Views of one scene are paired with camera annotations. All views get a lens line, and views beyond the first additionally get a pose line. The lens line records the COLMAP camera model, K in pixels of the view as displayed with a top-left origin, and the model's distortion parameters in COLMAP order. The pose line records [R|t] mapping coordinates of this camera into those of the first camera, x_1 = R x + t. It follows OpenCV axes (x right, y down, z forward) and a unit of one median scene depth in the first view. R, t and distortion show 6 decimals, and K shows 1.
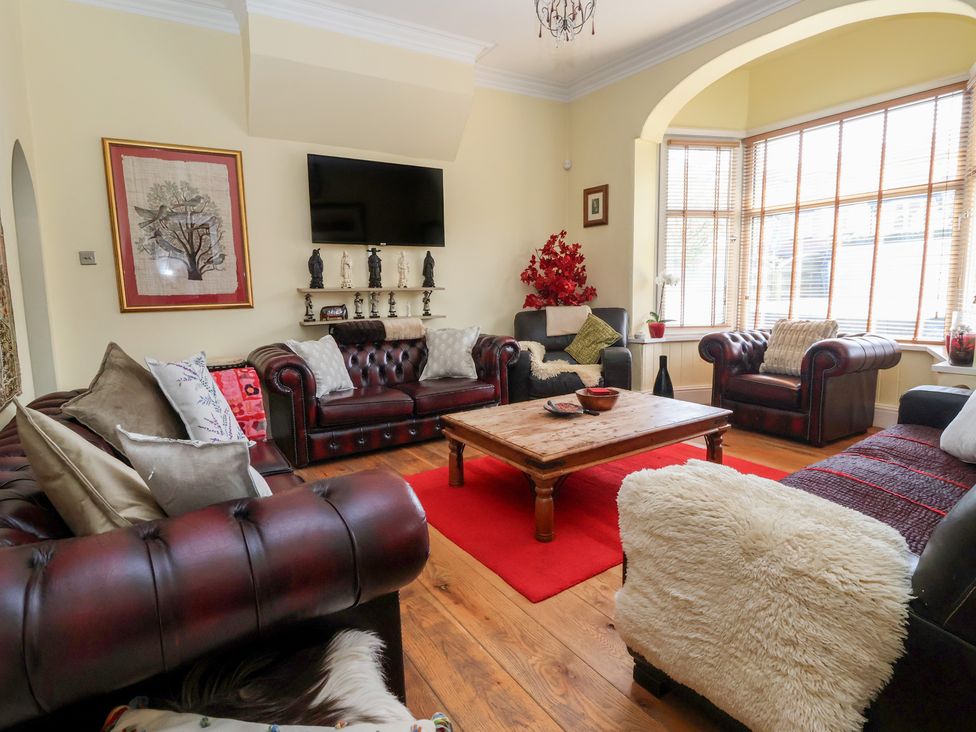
lens RADIAL K [[508.6, 0, 483.8], [0, 508.6, 360.9], [0, 0, 1]] dist [0.003291, -0.013832]
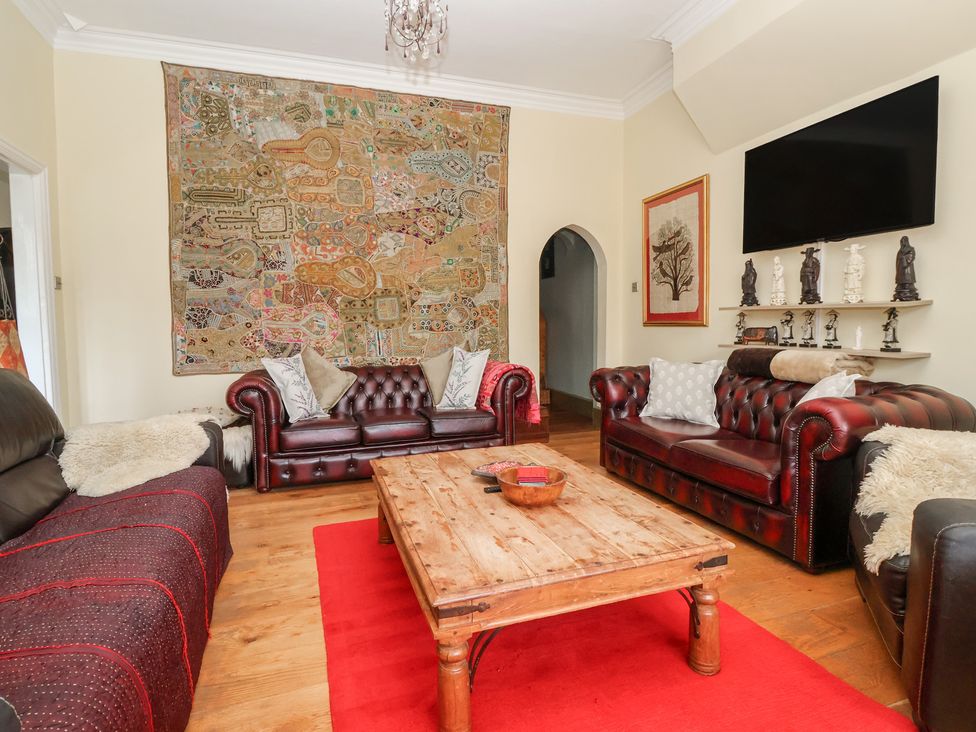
lens RADIAL K [[508.6, 0, 483.8], [0, 508.6, 360.9], [0, 0, 1]] dist [0.003291, -0.013832]
pose [[-0.246071, 0.096845, -0.964401, 0.665846], [-0.127707, 0.983082, 0.131306, -0.119848], [0.960802, 0.155472, -0.229540, 0.867291]]
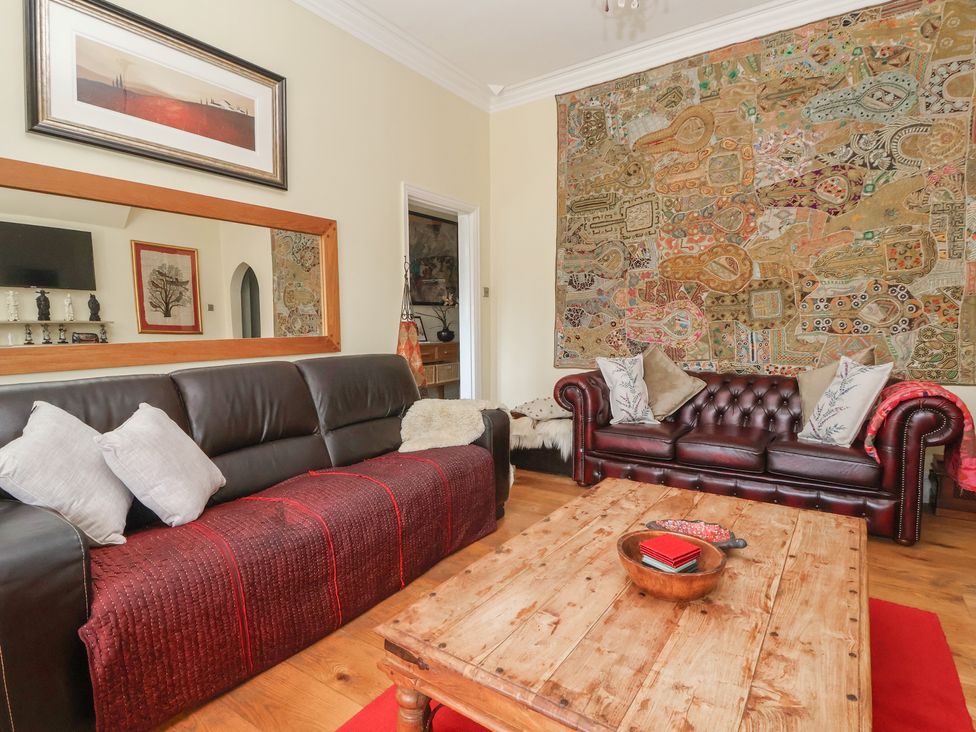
lens RADIAL K [[511.9, 0, 486.0], [0, 511.9, 362.2], [0, 0, 1]] dist [-0.000541, -0.013338]
pose [[-0.927629, 0.060006, -0.368652, 0.418685], [-0.024454, 0.975135, 0.220259, -0.147697], [0.372702, 0.213334, -0.903096, 1.055077]]
